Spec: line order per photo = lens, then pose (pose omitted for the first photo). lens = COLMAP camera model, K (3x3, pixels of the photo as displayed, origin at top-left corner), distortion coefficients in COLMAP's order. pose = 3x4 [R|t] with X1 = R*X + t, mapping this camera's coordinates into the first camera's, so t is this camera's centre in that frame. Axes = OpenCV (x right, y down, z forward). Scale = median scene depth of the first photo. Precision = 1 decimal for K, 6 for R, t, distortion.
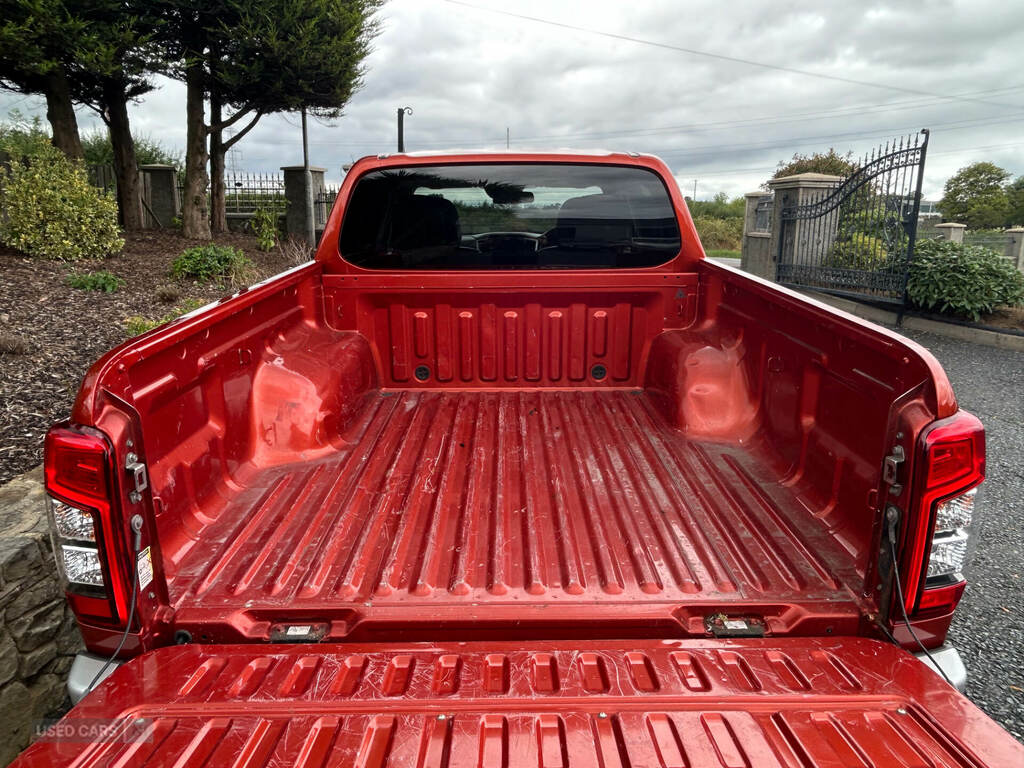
lens RADIAL K [[705.1, 0, 515.3], [0, 705.1, 378.3], [0, 0, 1]] dist [0.031950, -0.002050]
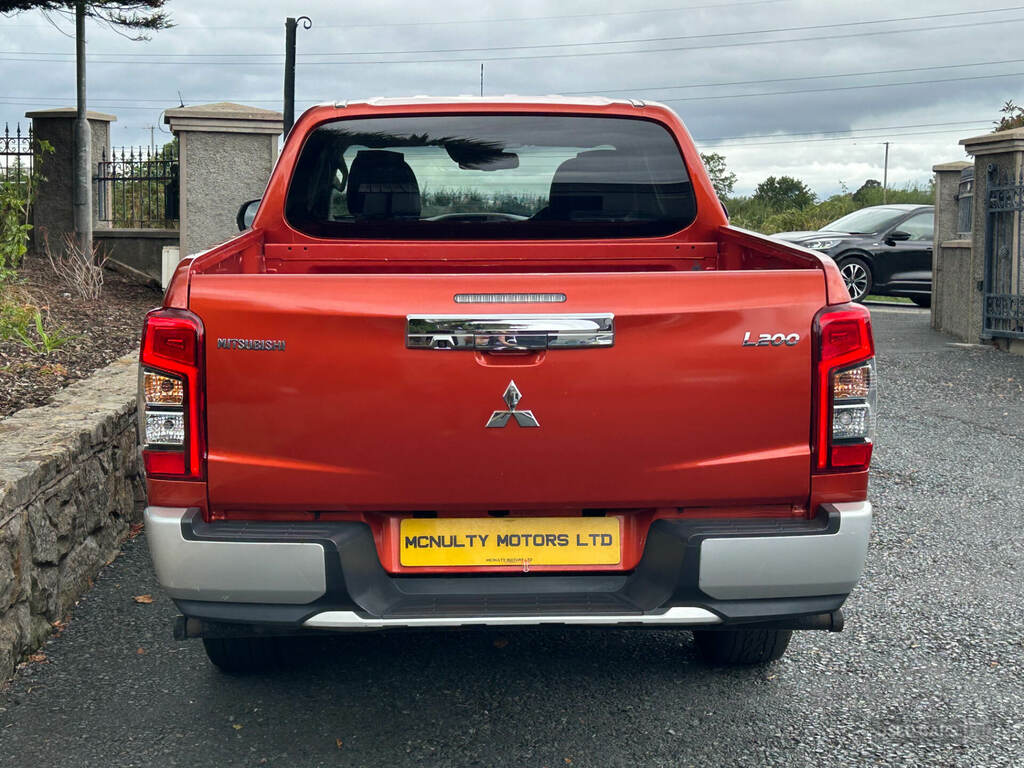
lens RADIAL K [[1689.7, 0, 513.3], [0, 1689.7, 384.6], [0, 0, 1]] dist [0.216497, -0.105106]
pose [[0.999706, -0.001467, 0.024198, -0.007375], [0.004650, 0.991237, -0.132014, 0.070028], [-0.023792, 0.132087, 0.990953, -0.238570]]
